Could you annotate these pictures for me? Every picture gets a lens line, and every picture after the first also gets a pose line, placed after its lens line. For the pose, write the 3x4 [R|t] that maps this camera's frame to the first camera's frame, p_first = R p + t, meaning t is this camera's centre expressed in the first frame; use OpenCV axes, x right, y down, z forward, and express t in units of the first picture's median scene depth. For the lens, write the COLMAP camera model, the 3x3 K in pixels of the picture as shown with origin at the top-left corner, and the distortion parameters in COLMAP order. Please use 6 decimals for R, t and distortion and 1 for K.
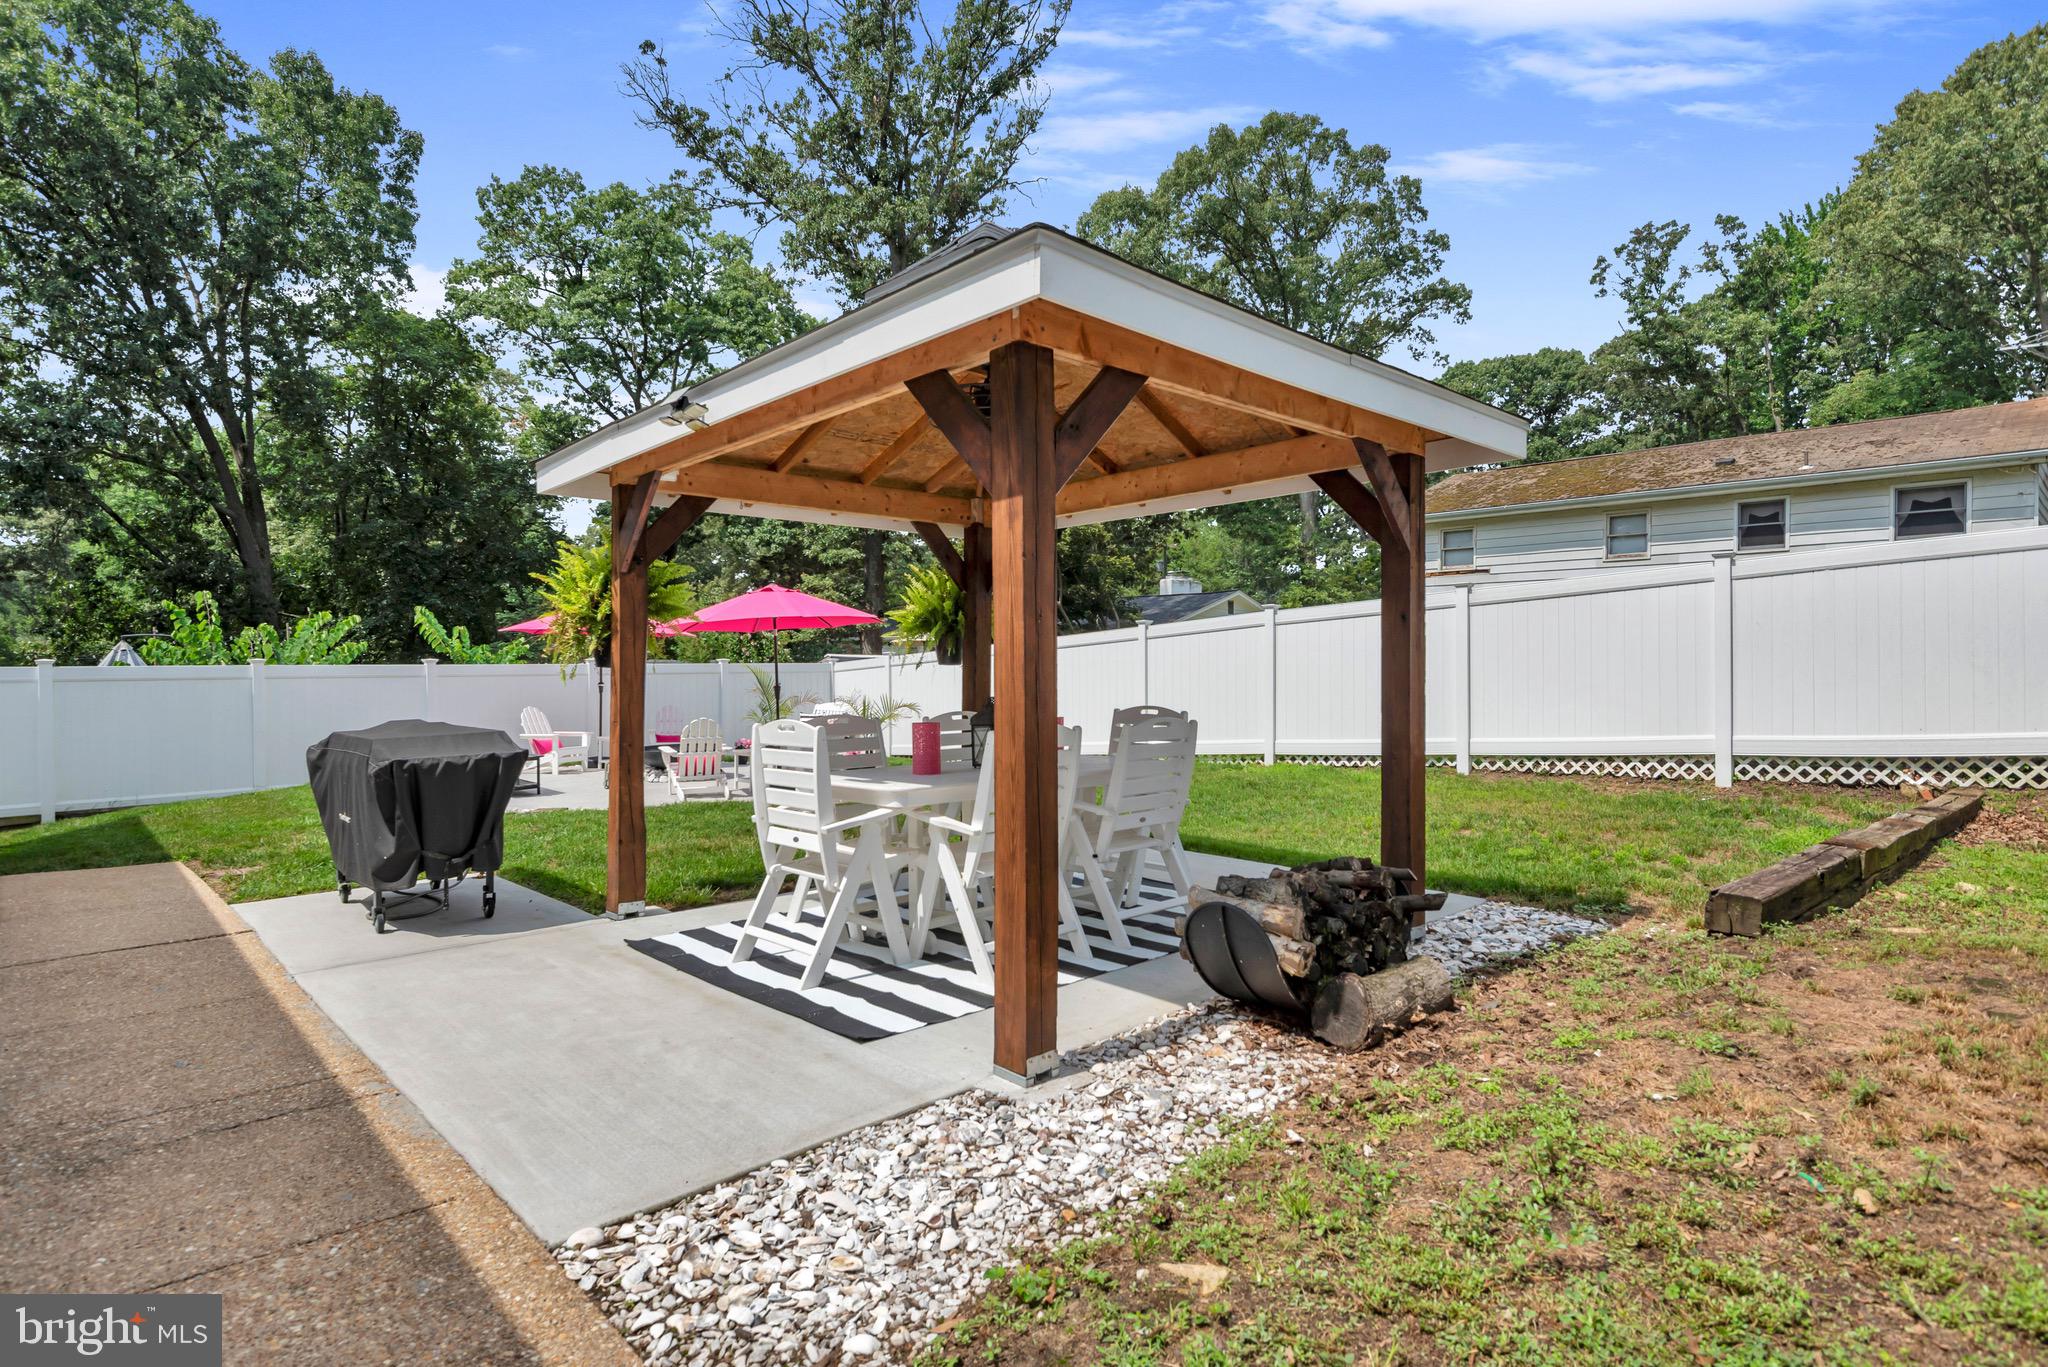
lens RADIAL K [[1052.6, 0, 1024.0], [0, 1052.6, 683.5], [0, 0, 1]] dist [0.004726, -0.000910]
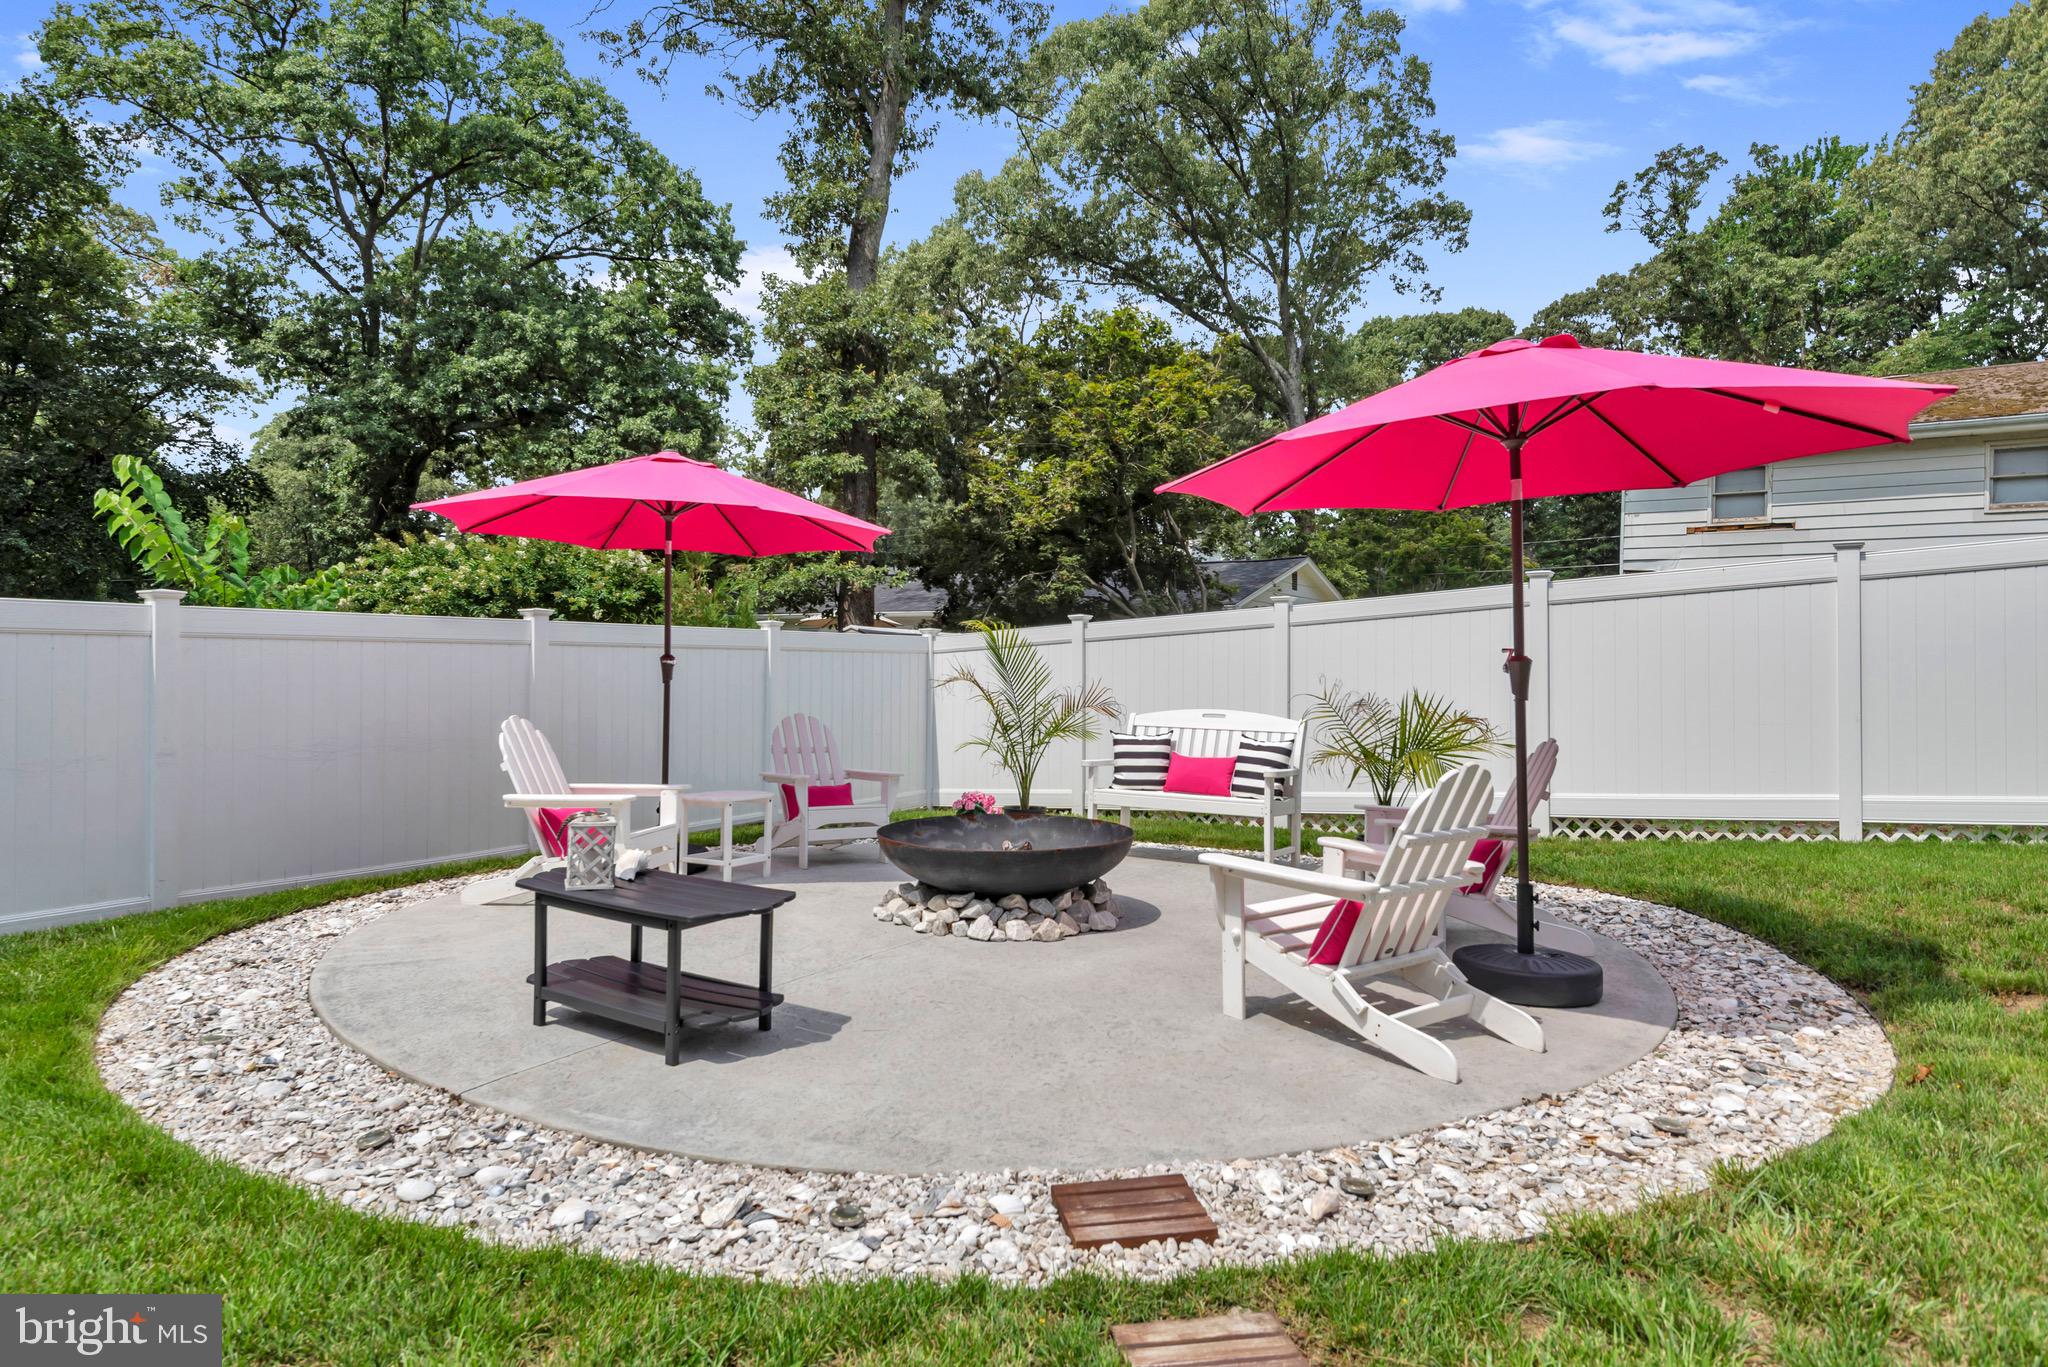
lens RADIAL K [[1189.3, 0, 1024.0], [0, 1189.3, 683.5], [0, 0, 1]] dist [0.025767, -0.021382]
pose [[0.977916, 0.010651, 0.208729, -0.114083], [-0.009938, 0.999941, -0.004464, 0.003228], [-0.208764, 0.002291, 0.977963, 0.171610]]
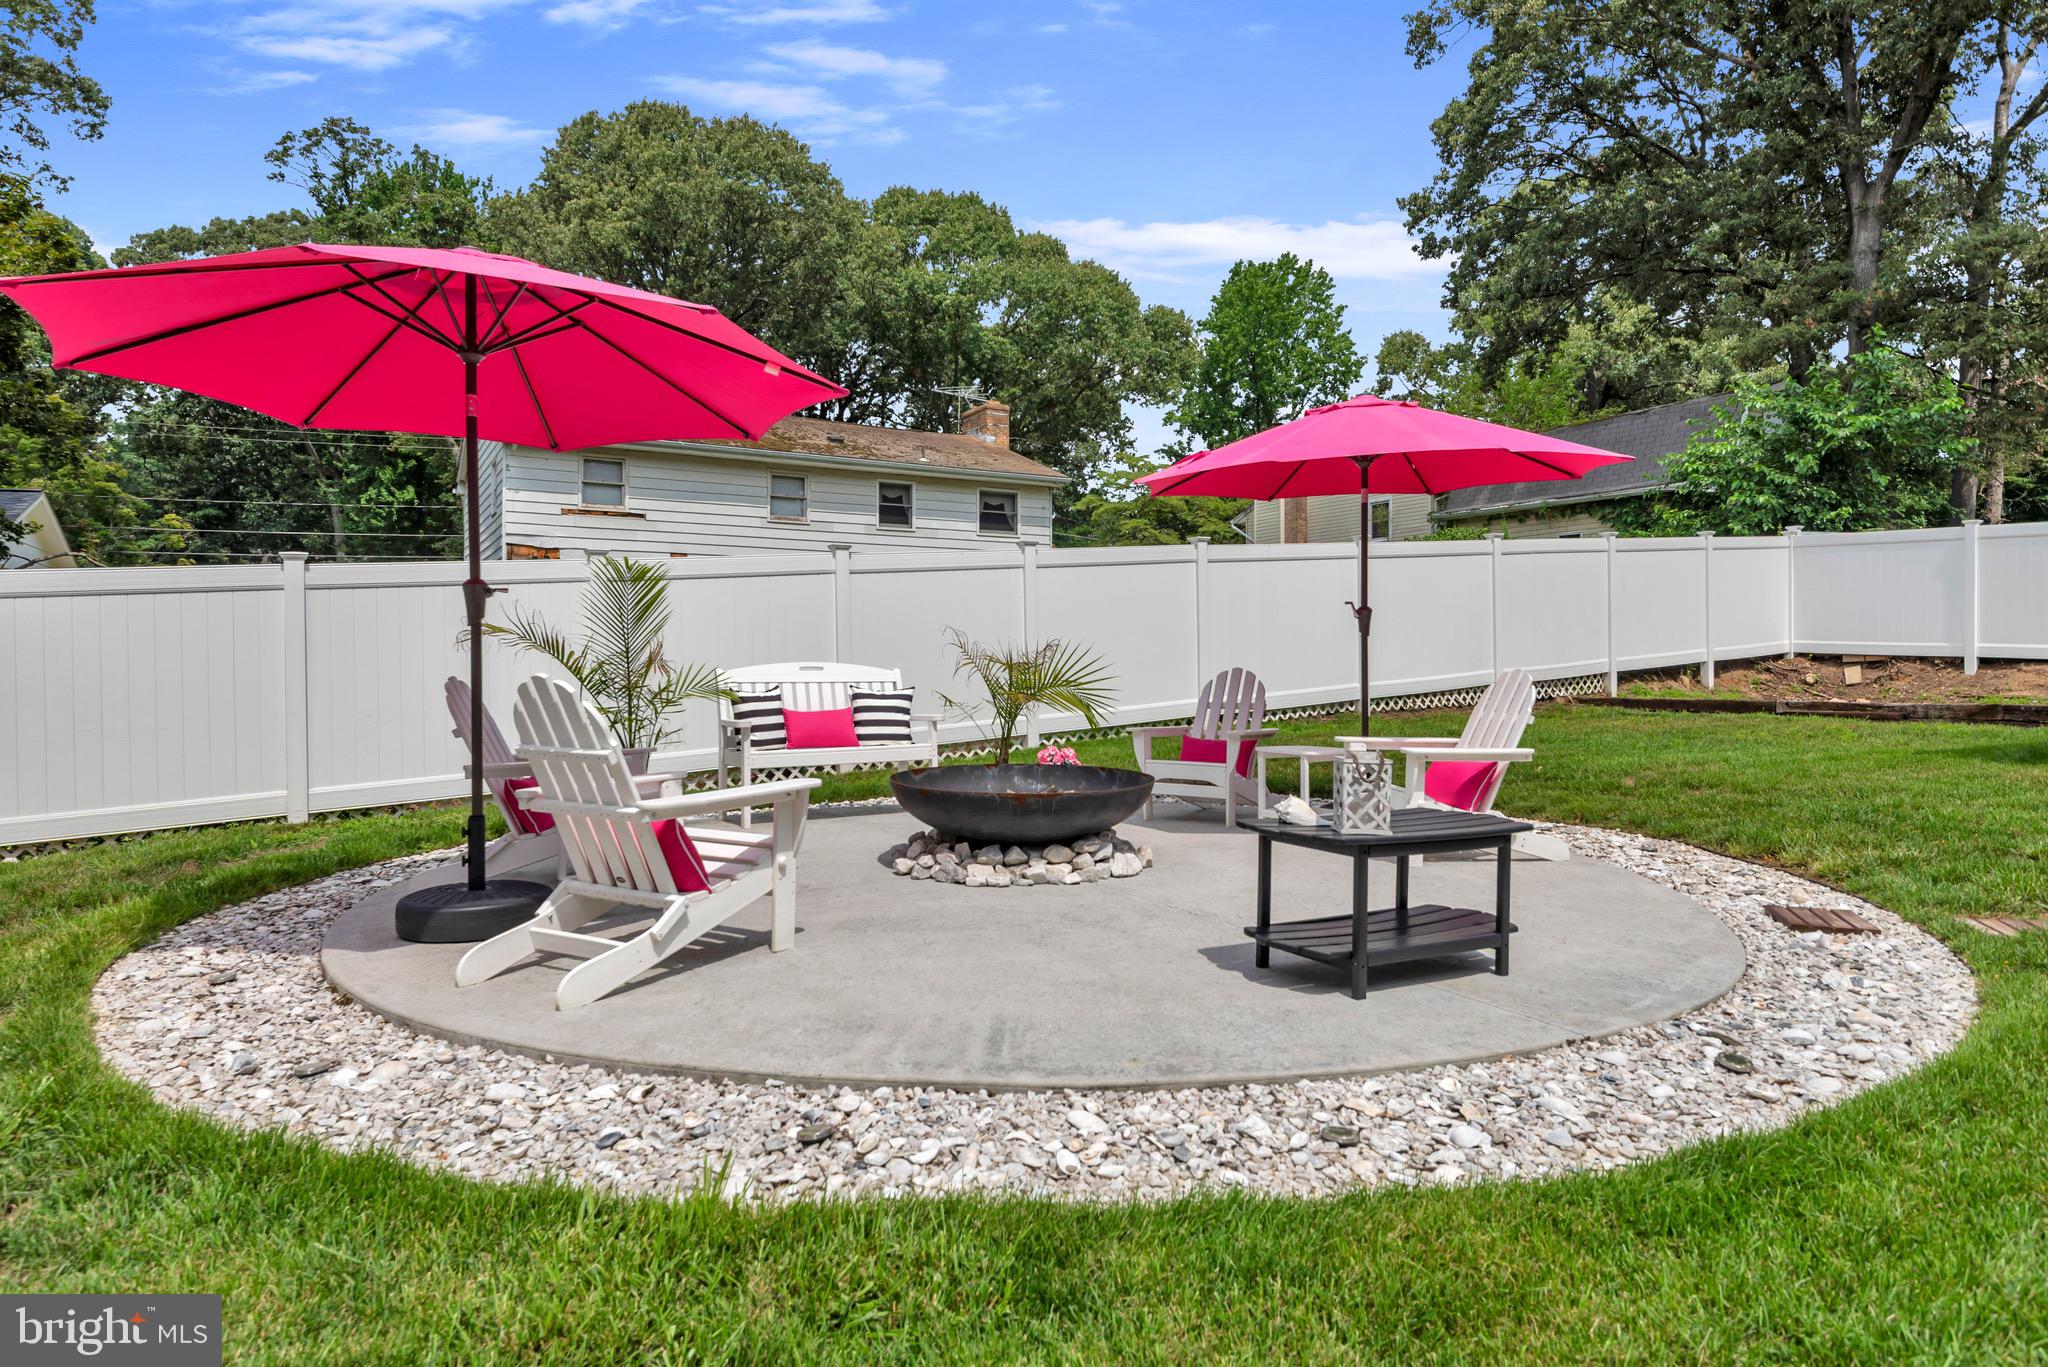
lens RADIAL K [[1174.7, 0, 1024.0], [0, 1174.7, 683.5], [0, 0, 1]] dist [-0.003704, -0.002217]
pose [[0.234708, -0.022077, 0.971815, -0.200452], [0.014738, 0.999708, 0.019151, 0.005796], [-0.971954, 0.009828, 0.234964, 0.255476]]
